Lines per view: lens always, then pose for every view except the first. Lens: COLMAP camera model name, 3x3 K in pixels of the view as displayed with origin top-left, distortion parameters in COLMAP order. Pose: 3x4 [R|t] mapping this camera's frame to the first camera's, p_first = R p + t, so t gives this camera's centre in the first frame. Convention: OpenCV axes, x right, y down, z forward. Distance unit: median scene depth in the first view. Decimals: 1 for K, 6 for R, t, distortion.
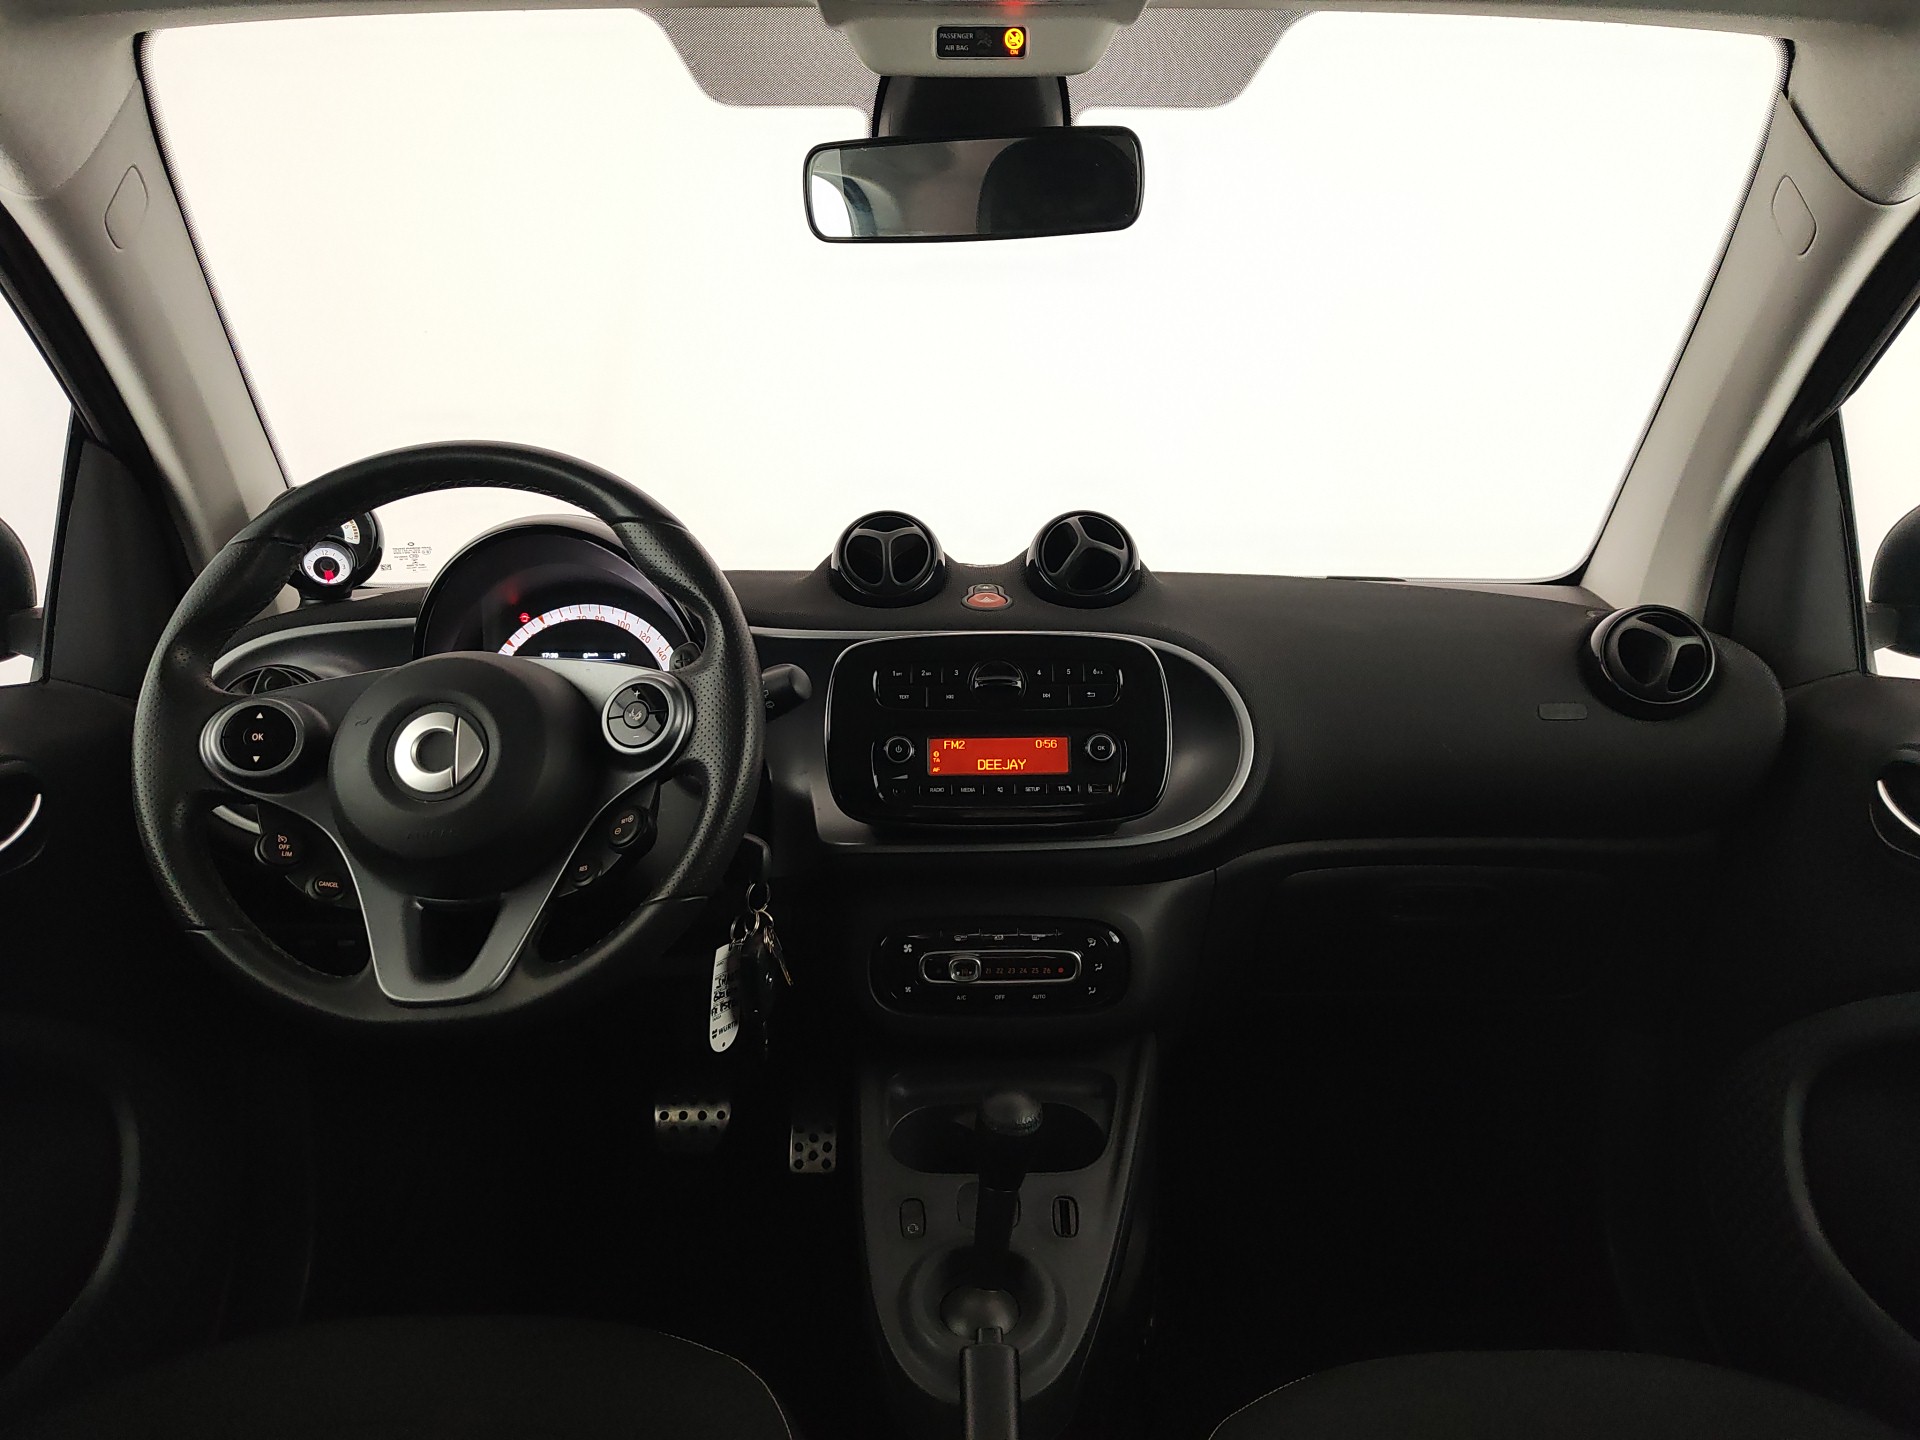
lens RADIAL K [[1351.4, 0, 968.6], [0, 1351.4, 707.8], [0, 0, 1]] dist [0.063240, -0.171885]
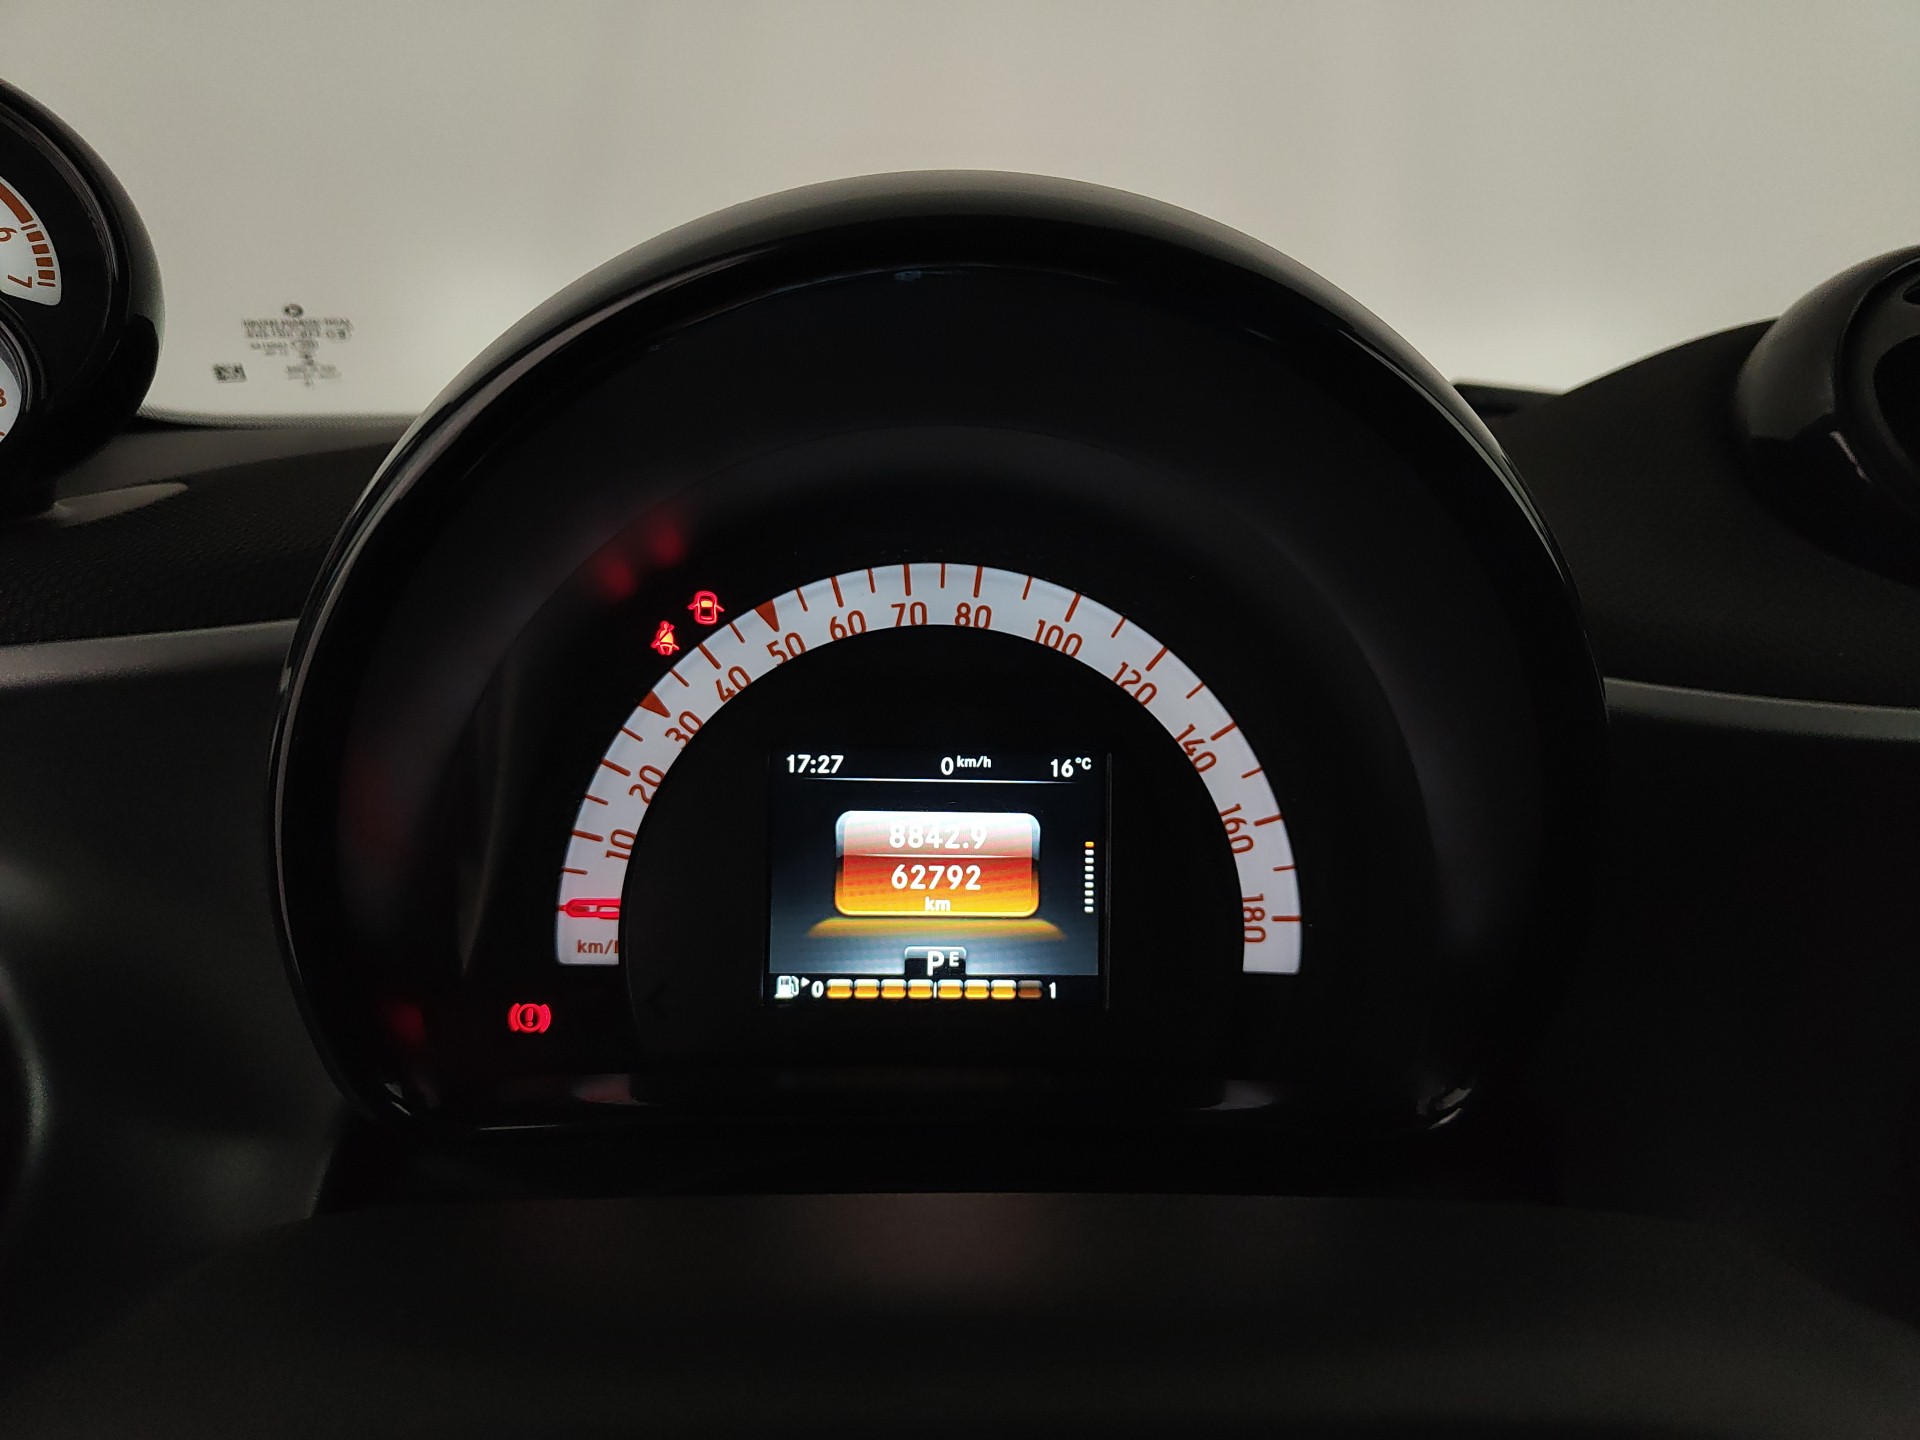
lens RADIAL K [[1351.4, 0, 968.6], [0, 1351.4, 707.8], [0, 0, 1]] dist [0.063240, -0.171885]
pose [[0.999420, 0.025398, 0.022664, -0.311767], [-0.028171, 0.990862, 0.131904, -0.093339], [-0.019107, -0.132466, 0.991003, 0.809956]]
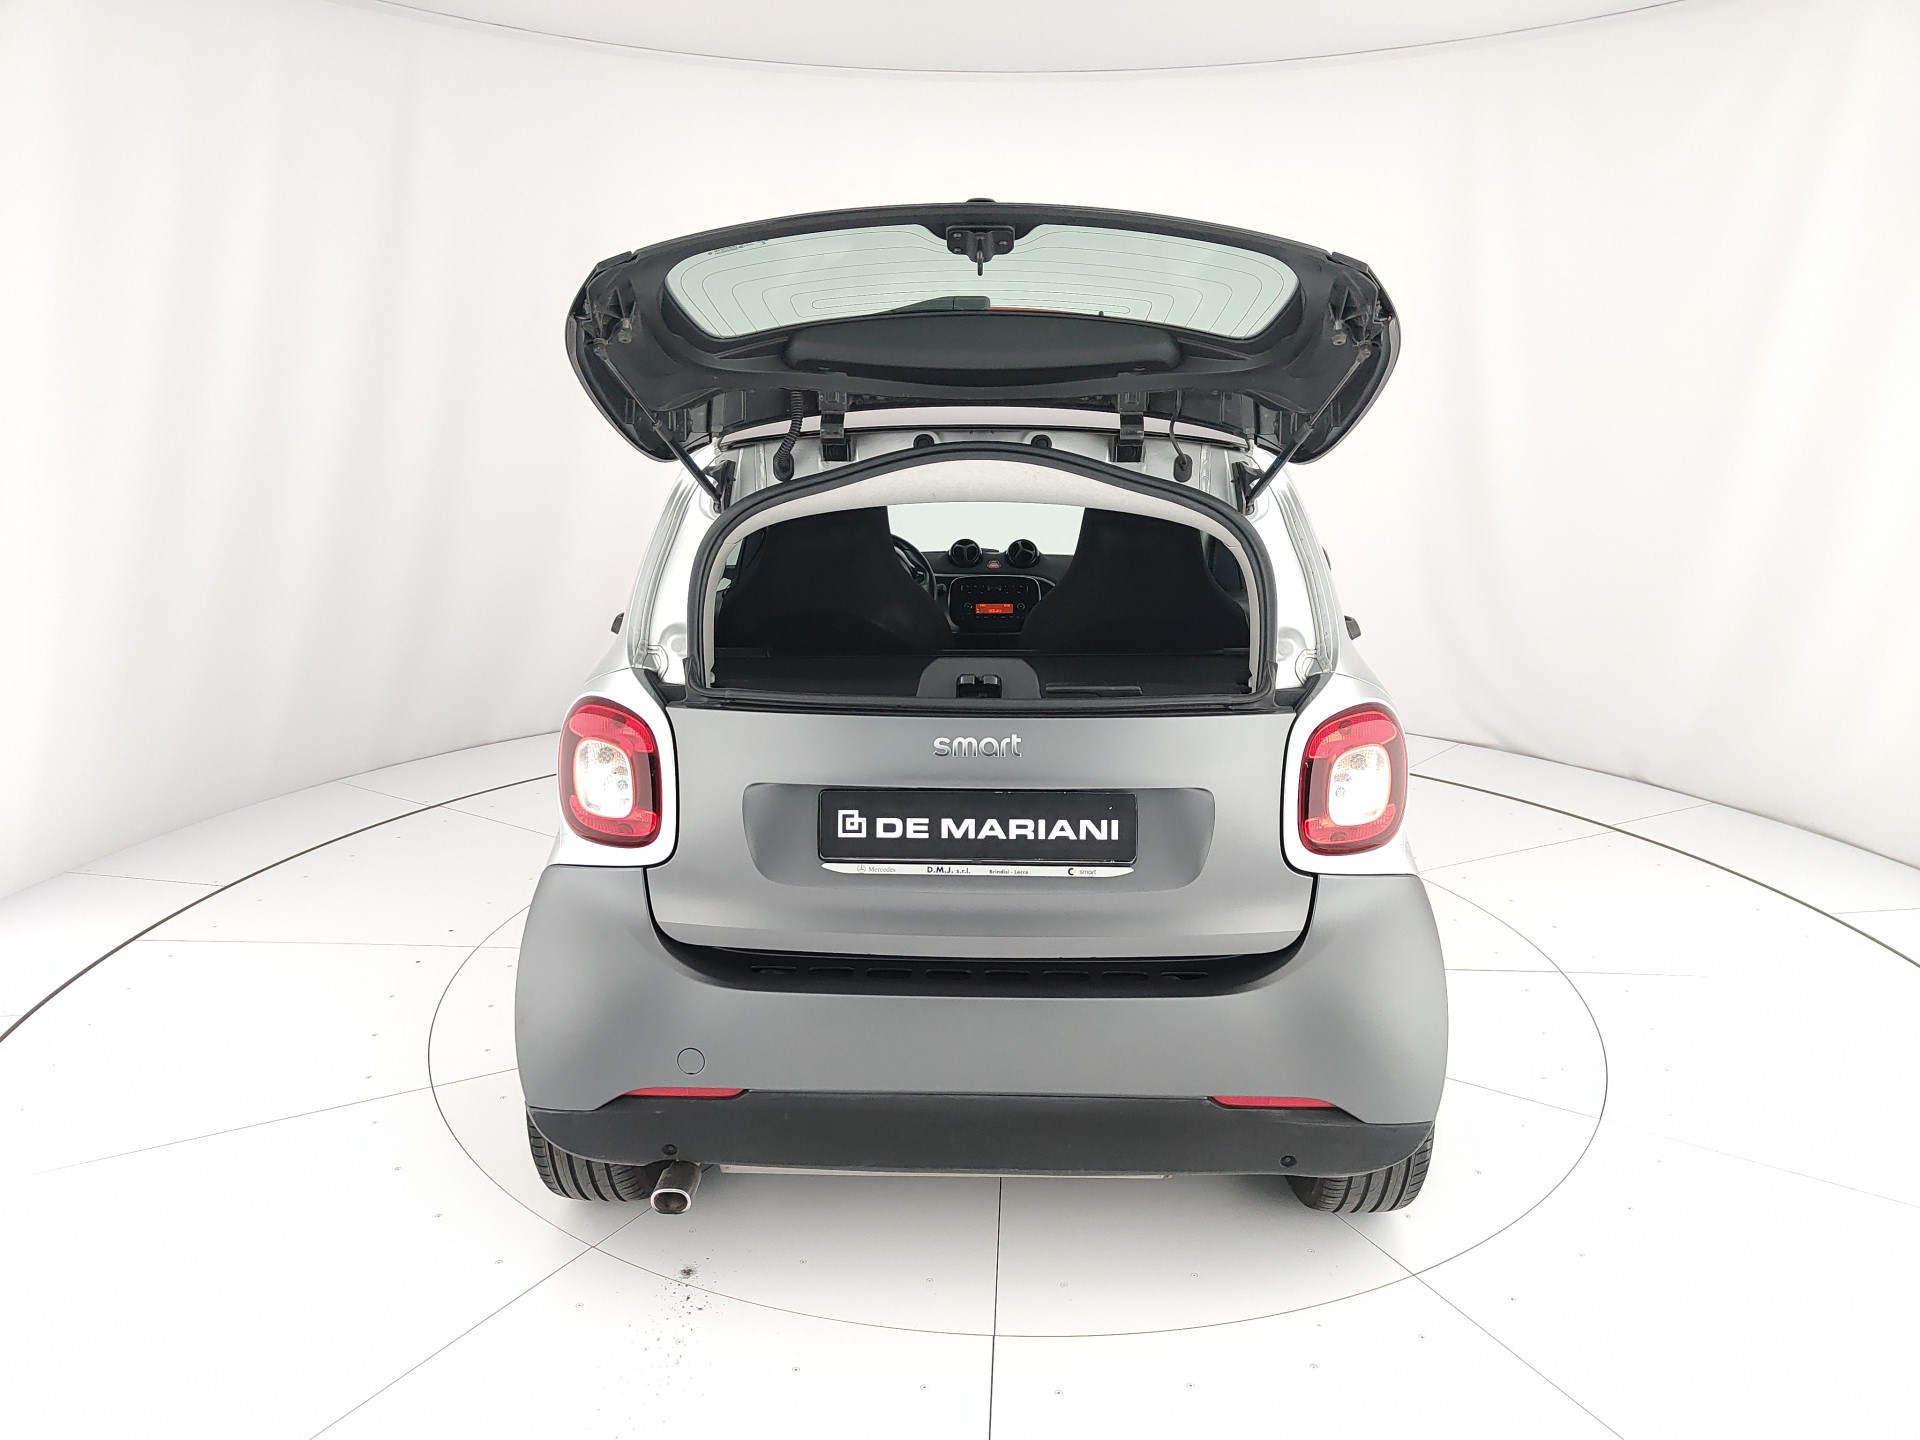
lens RADIAL K [[1351.4, 0, 968.6], [0, 1351.4, 707.8], [0, 0, 1]] dist [0.063240, -0.171885]
pose [[0.998885, 0.016716, -0.044144, 0.120368], [-0.014351, 0.998472, 0.053367, 0.111096], [0.044969, -0.052674, 0.997599, -2.754101]]
